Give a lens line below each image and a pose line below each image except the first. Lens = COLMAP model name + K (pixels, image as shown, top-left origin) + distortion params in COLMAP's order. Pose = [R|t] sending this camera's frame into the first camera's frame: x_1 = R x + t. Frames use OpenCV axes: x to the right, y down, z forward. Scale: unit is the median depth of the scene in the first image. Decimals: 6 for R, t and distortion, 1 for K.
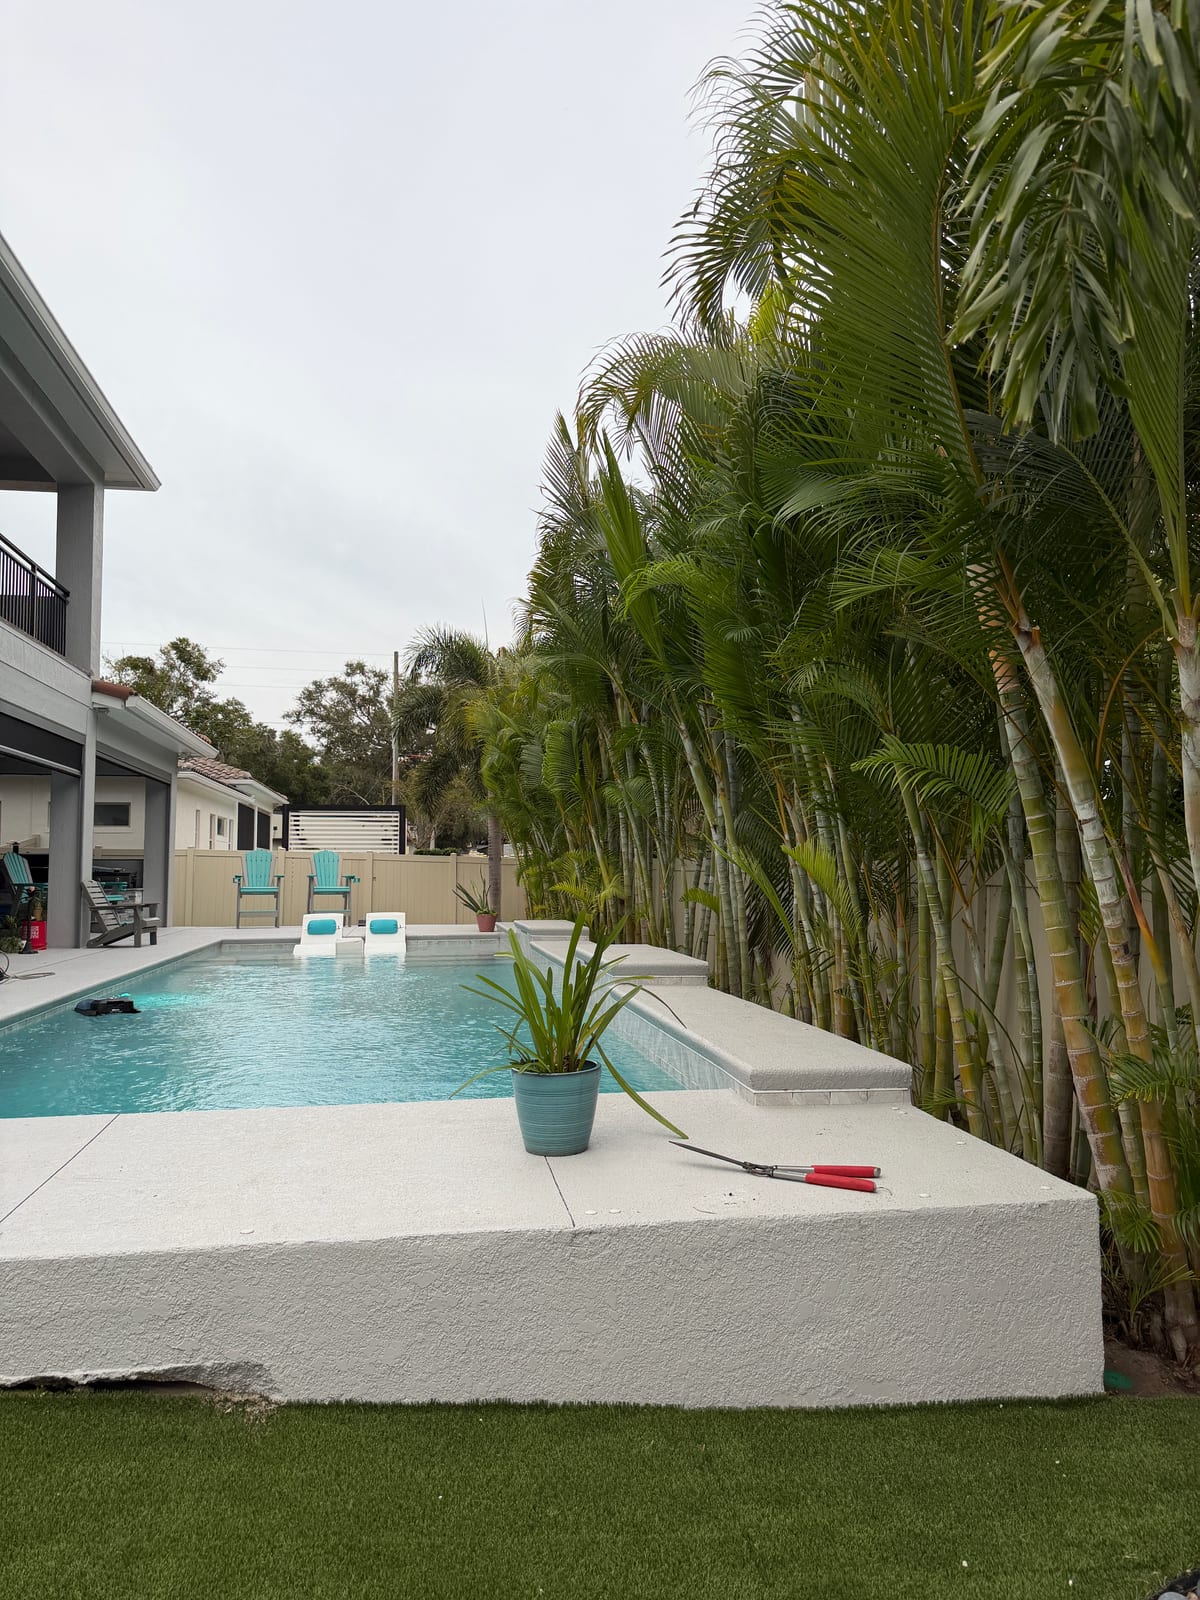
lens RADIAL K [[1102.5, 0, 597.7], [0, 1102.5, 807.9], [0, 0, 1]] dist [0.085726, -0.116408]
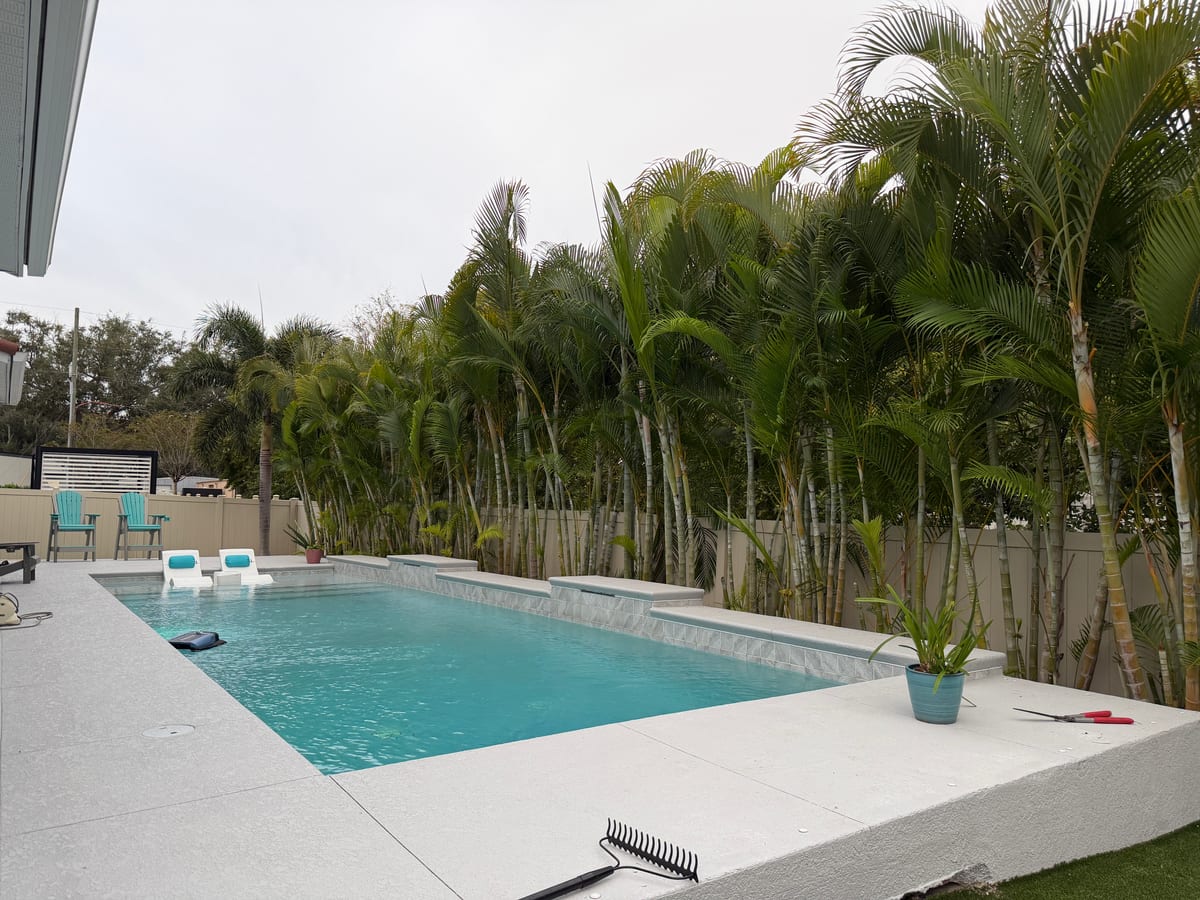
lens RADIAL K [[826.9, 0, 600.0], [0, 826.9, 450.0], [0, 0, 1]] dist [0.085726, -0.116408]
pose [[0.905637, 0.042989, 0.421869, -0.238343], [-0.038794, 0.999075, -0.018526, -0.010308], [-0.422275, 0.000412, 0.906468, 0.023519]]
